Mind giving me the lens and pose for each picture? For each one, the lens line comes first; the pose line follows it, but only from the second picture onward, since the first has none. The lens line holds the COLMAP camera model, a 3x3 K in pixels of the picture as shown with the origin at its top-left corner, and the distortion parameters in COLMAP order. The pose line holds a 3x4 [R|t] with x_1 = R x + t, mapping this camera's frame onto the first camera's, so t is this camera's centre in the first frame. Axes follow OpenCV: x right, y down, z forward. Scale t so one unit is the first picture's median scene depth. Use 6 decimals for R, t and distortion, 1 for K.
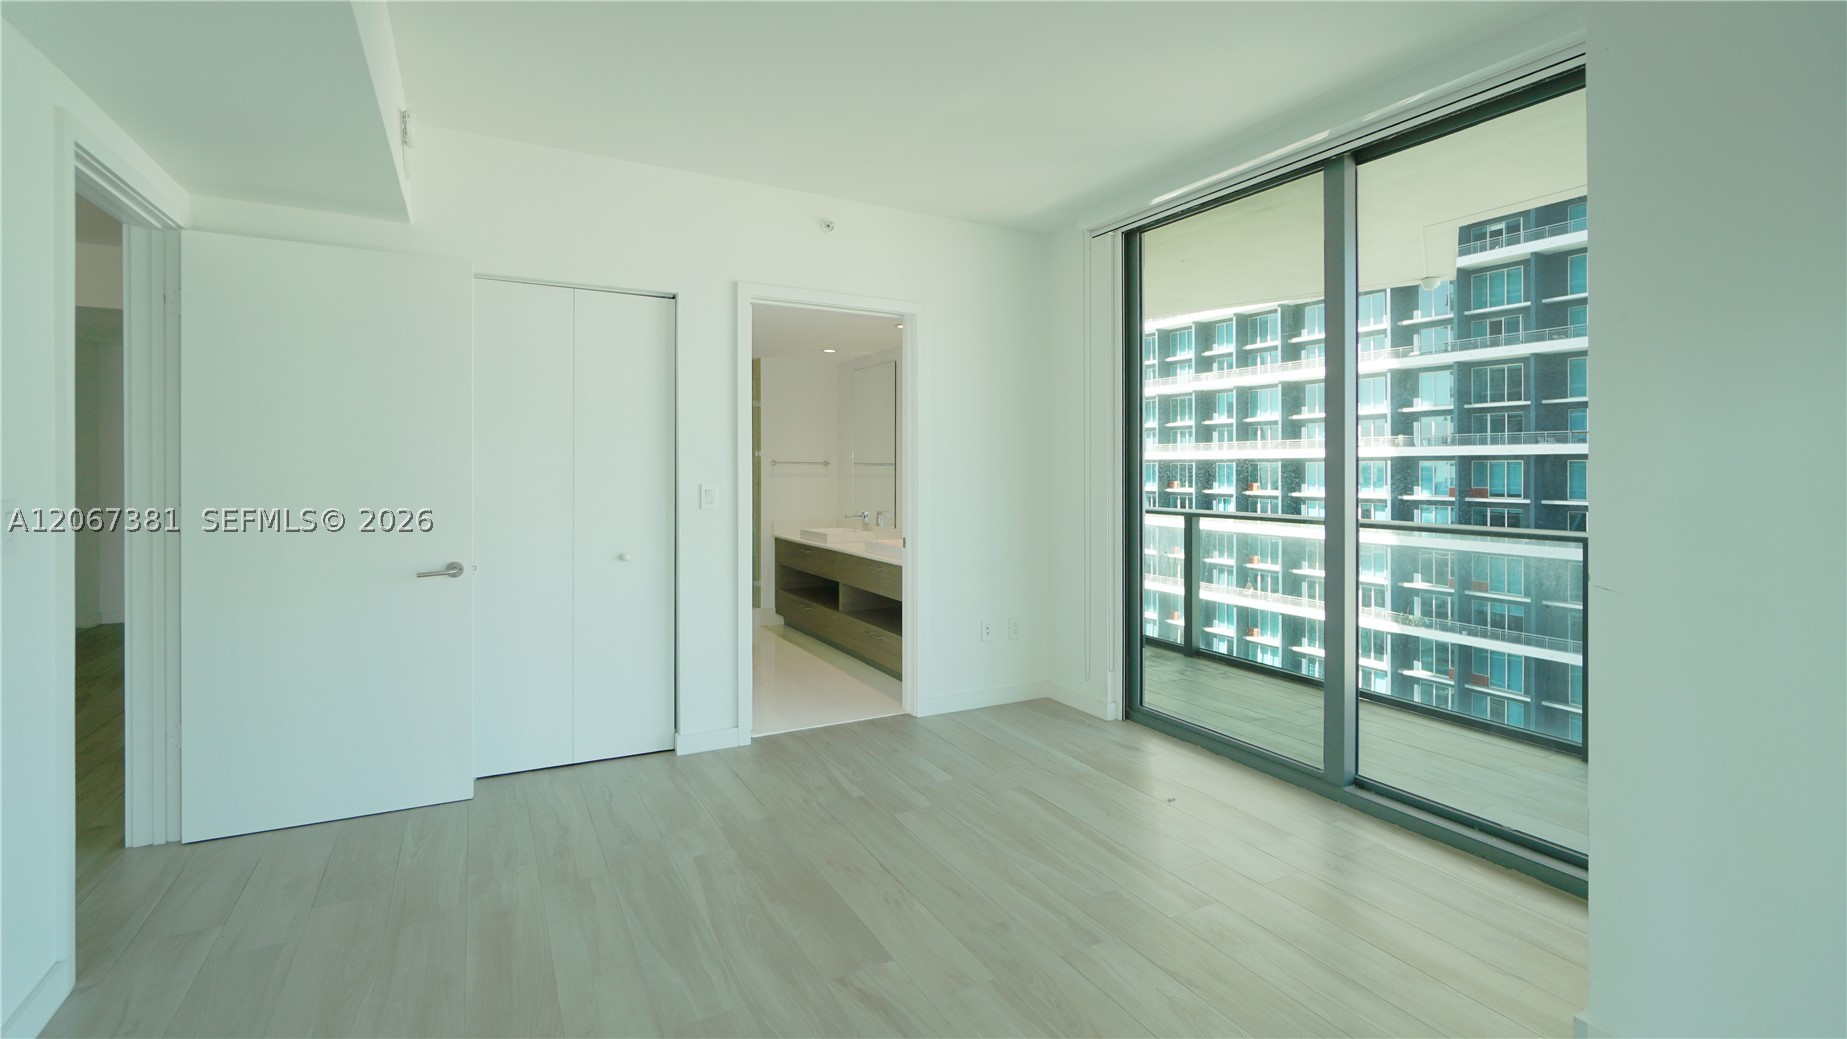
lens RADIAL K [[811.9, 0, 924.2], [0, 811.9, 515.8], [0, 0, 1]] dist [-0.011997, 0.007813]
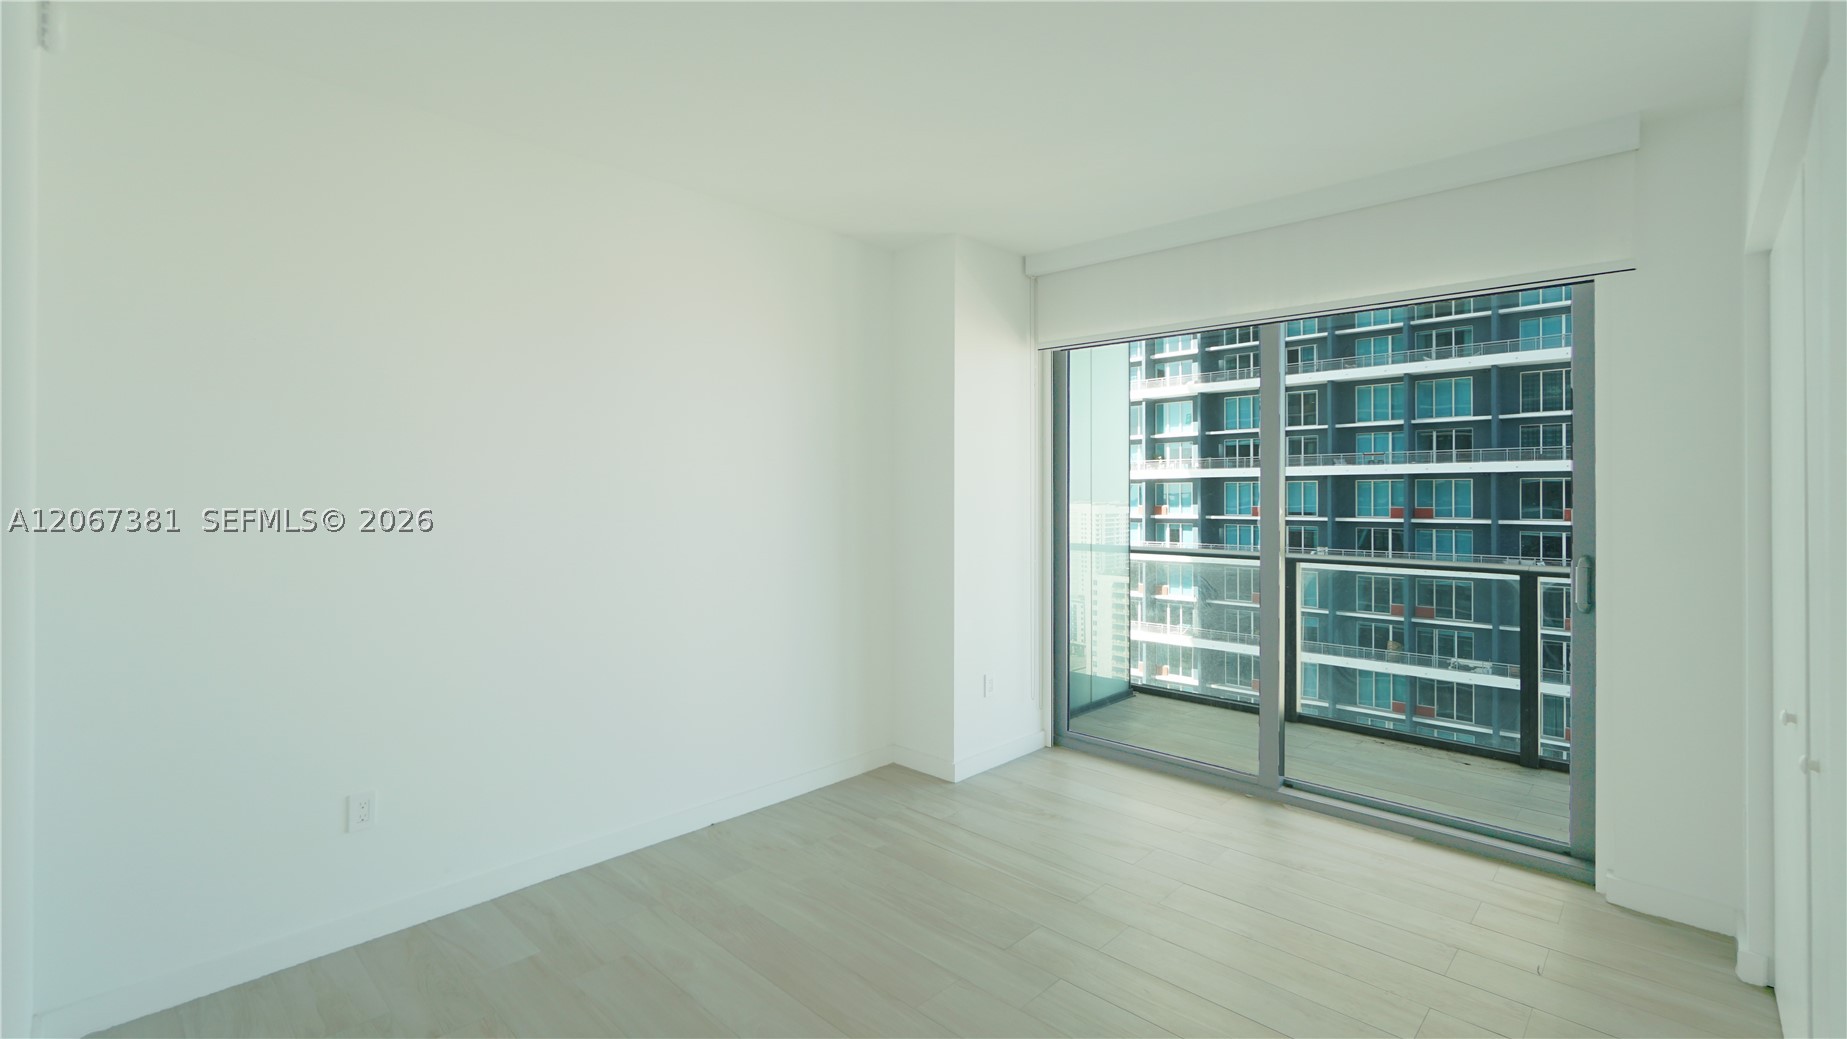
lens RADIAL K [[811.9, 0, 923.7], [0, 811.9, 510.1], [0, 0, 1]] dist [-0.011997, 0.007813]
pose [[0.954956, -0.014195, 0.296407, -0.079181], [0.024962, 0.999158, -0.032575, -0.008402], [-0.295695, 0.038507, 0.954506, 0.142889]]
